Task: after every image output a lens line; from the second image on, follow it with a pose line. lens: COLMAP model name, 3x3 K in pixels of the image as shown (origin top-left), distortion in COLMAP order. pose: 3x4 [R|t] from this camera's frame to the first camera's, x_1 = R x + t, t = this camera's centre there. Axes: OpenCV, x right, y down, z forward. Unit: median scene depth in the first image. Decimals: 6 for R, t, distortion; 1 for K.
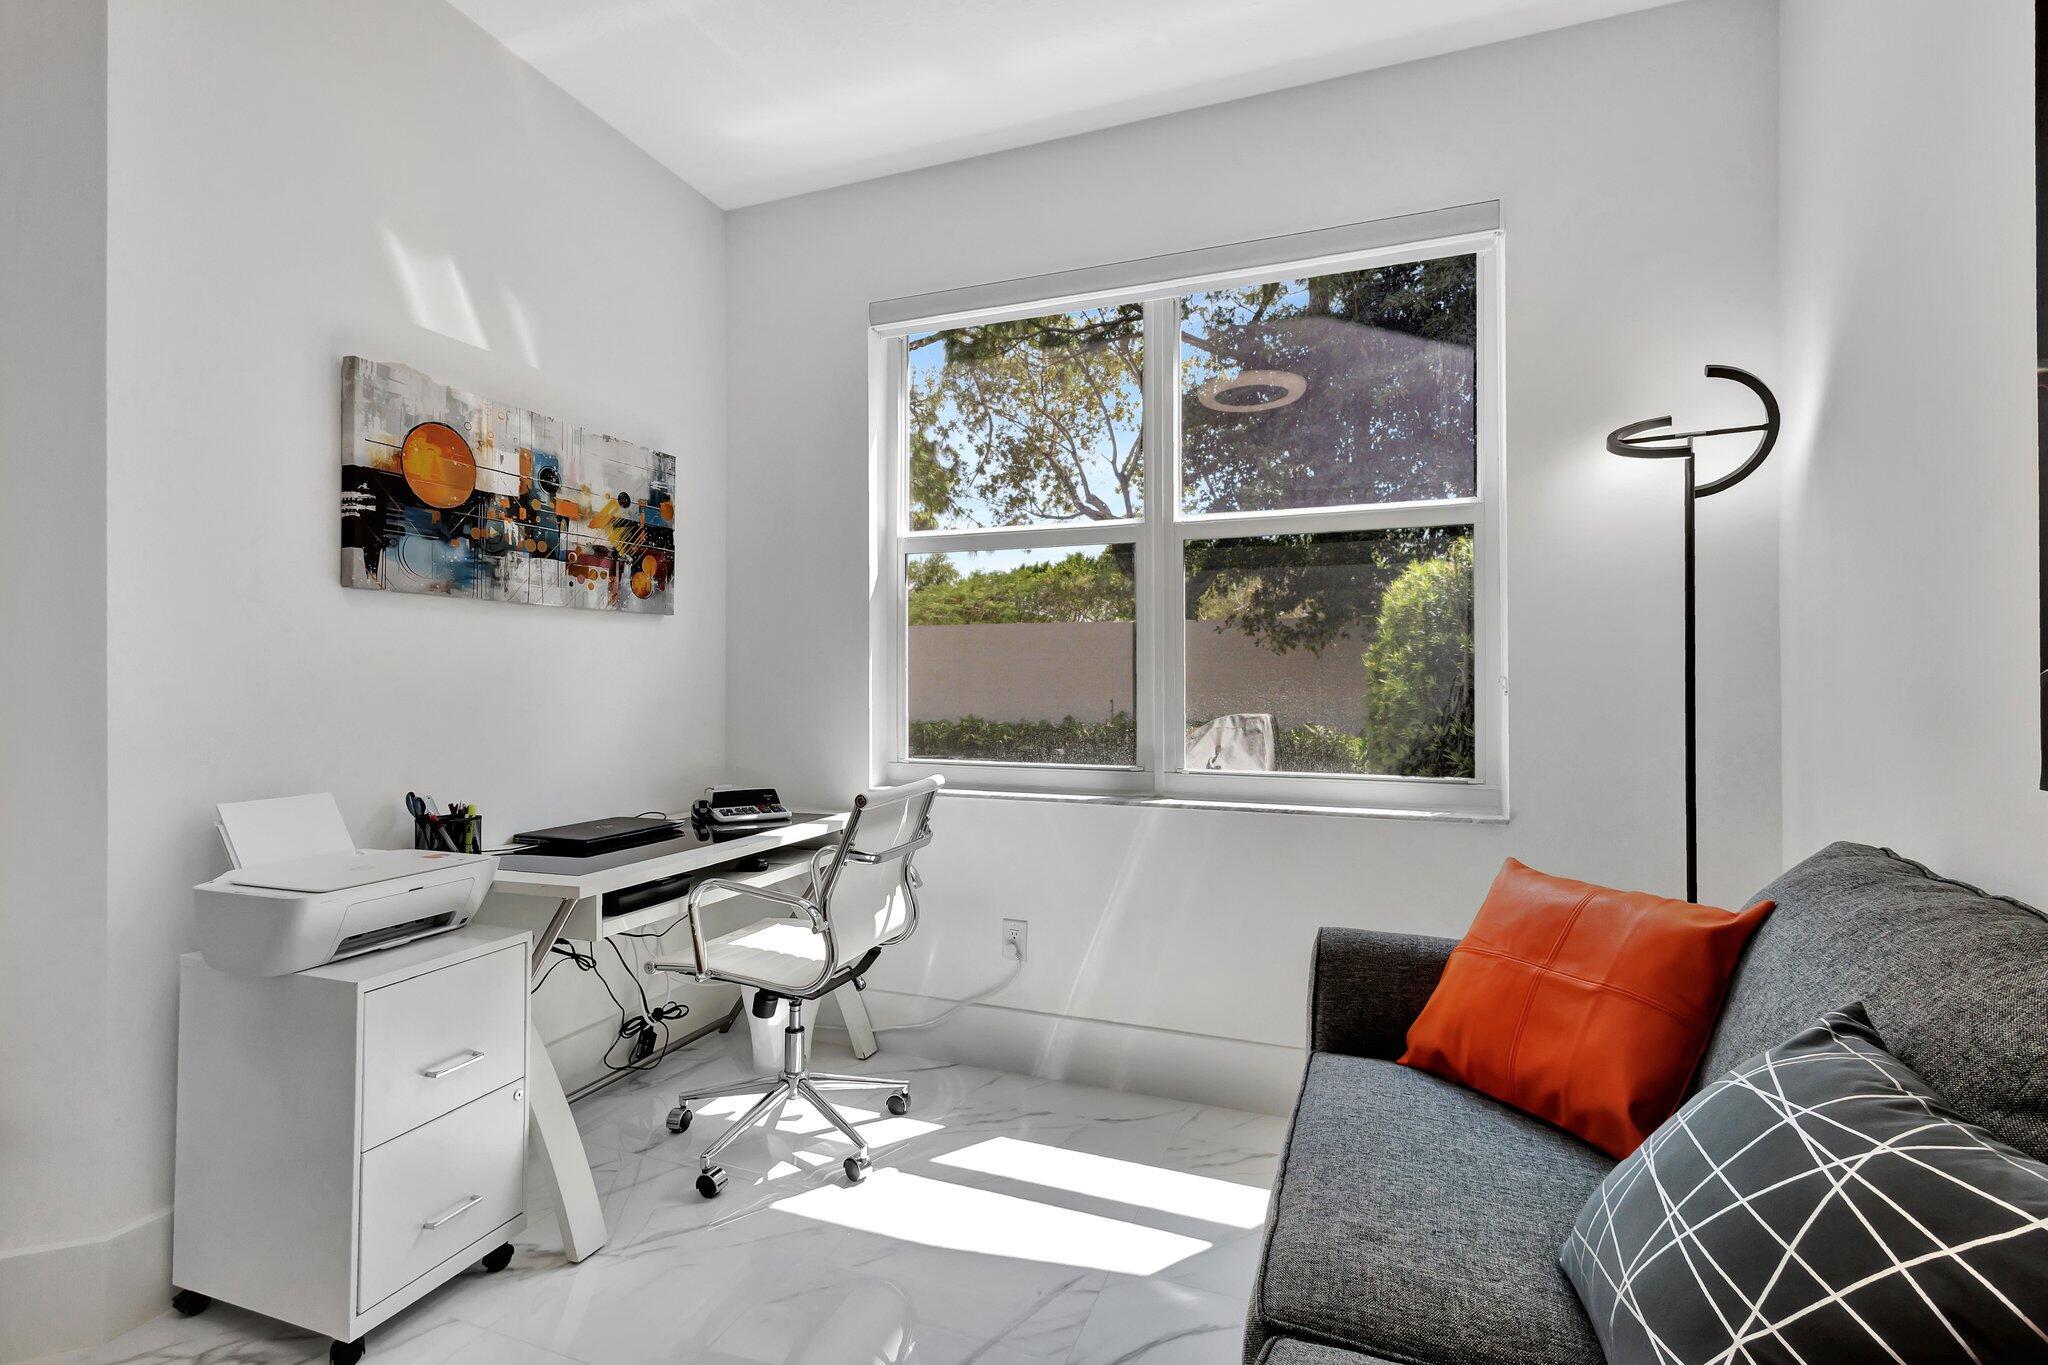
lens RADIAL K [[951.3, 0, 1021.9], [0, 951.3, 679.8], [0, 0, 1]] dist [0.010520, -0.002422]
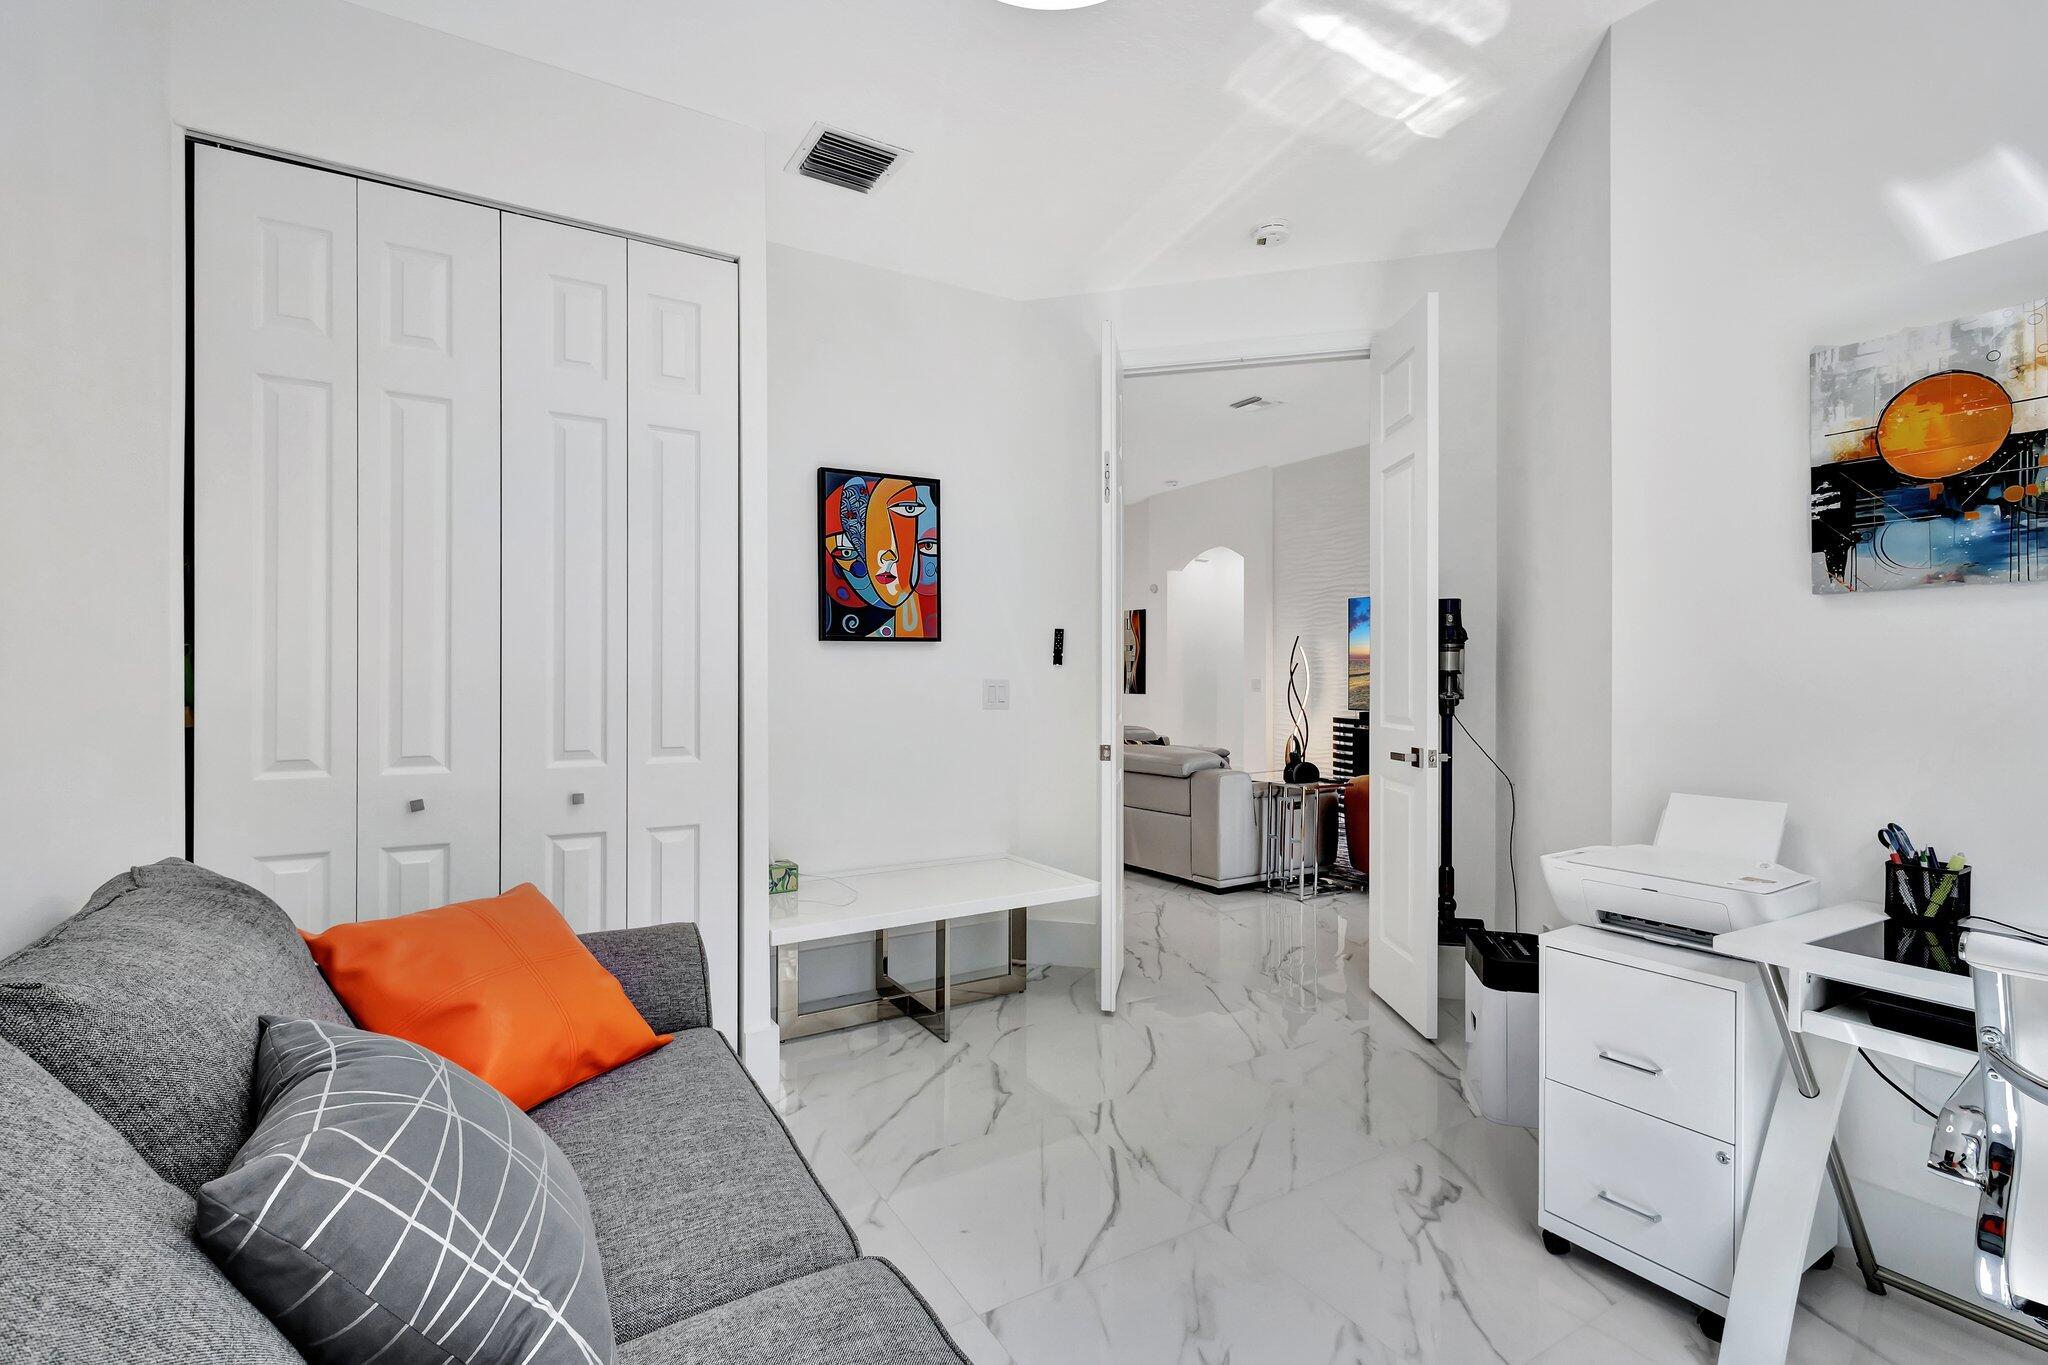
lens RADIAL K [[951.3, 0, 1026.7], [0, 951.3, 675.5], [0, 0, 1]] dist [0.010520, -0.002422]
pose [[-0.618843, -0.002890, -0.785509, 0.509808], [-0.000967, 0.999995, -0.002917, -0.010916], [0.785514, -0.001046, -0.618843, 0.912161]]
